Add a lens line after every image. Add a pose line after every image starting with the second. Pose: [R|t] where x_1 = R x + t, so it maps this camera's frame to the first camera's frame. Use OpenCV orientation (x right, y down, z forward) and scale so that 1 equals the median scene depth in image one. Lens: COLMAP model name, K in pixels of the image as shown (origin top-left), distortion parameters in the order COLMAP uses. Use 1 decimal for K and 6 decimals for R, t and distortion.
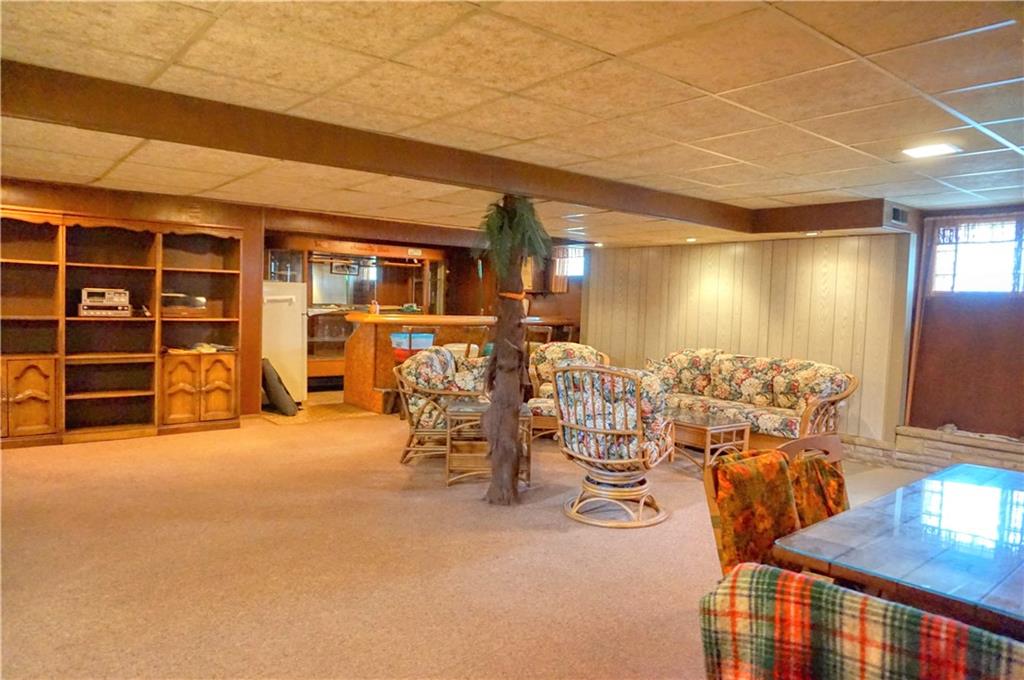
lens RADIAL K [[688.6, 0, 511.3], [0, 688.6, 339.6], [0, 0, 1]] dist [-0.007443, -0.001727]
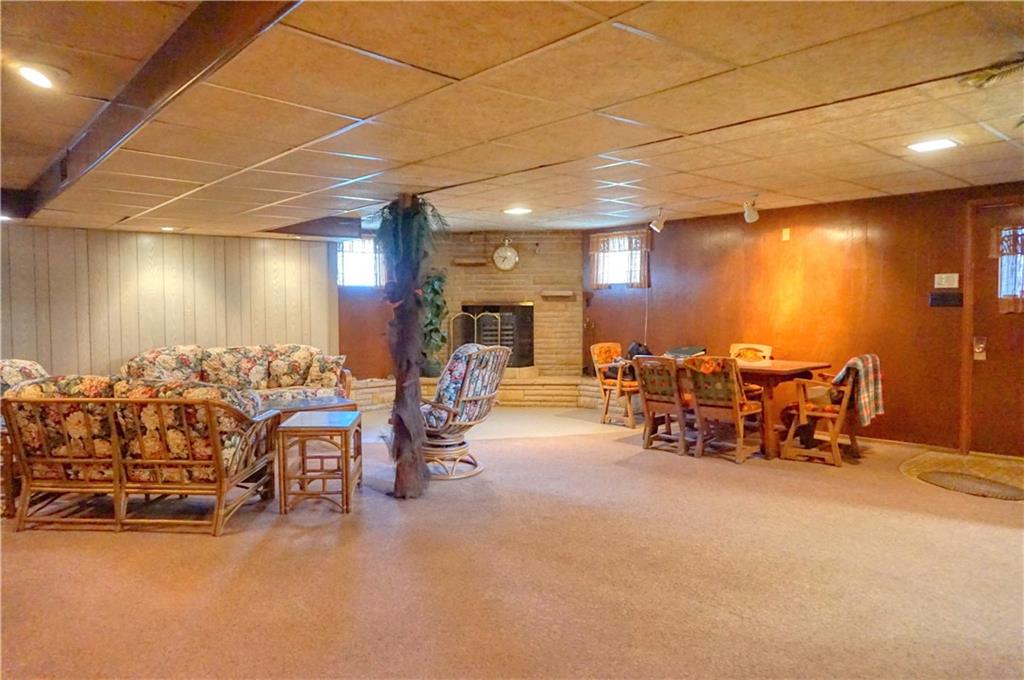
lens RADIAL K [[688.6, 0, 511.2], [0, 688.6, 340.6], [0, 0, 1]] dist [-0.007443, -0.001727]
pose [[-0.033342, -0.076840, 0.996486, -0.724204], [0.064502, 0.994796, 0.078868, -0.041783], [-0.997360, 0.066905, -0.028212, 0.630102]]
